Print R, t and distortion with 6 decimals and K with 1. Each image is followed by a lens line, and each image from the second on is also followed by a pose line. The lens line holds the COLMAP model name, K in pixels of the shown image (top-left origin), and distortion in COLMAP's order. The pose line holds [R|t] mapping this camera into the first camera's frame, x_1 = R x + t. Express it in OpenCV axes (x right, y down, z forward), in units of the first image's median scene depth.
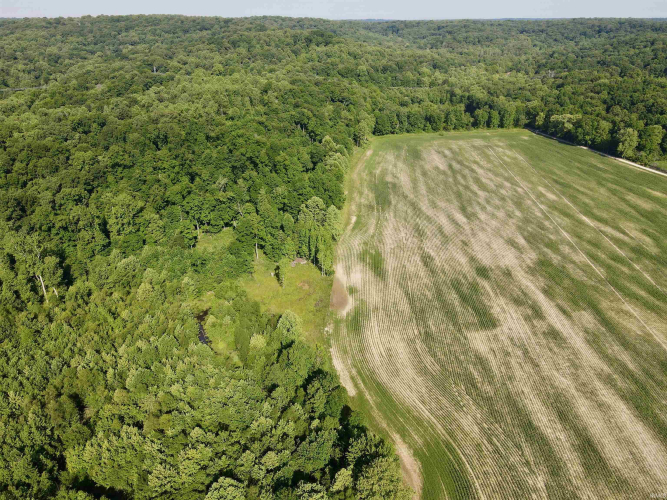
lens RADIAL K [[475.3, 0, 345.1], [0, 475.3, 250.1], [0, 0, 1]] dist [0.033688, -0.032571]
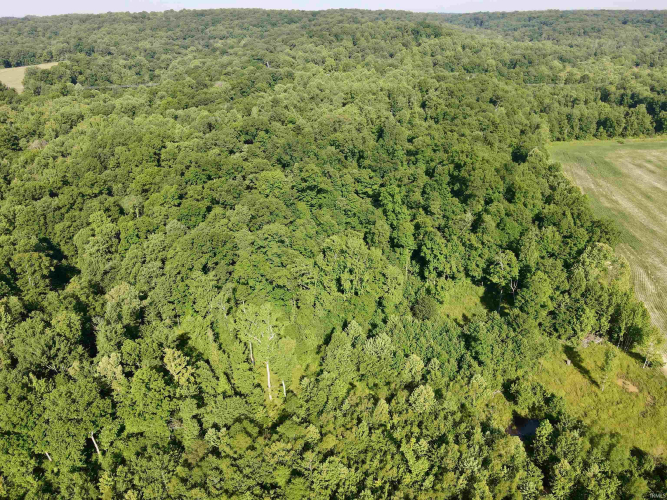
lens RADIAL K [[475.3, 0, 345.1], [0, 475.3, 250.1], [0, 0, 1]] dist [0.033688, -0.032571]
pose [[0.995385, 0.033235, -0.090024, -0.102969], [-0.032484, 0.999424, 0.009792, -0.026300], [0.090298, -0.006823, 0.995891, 0.071555]]
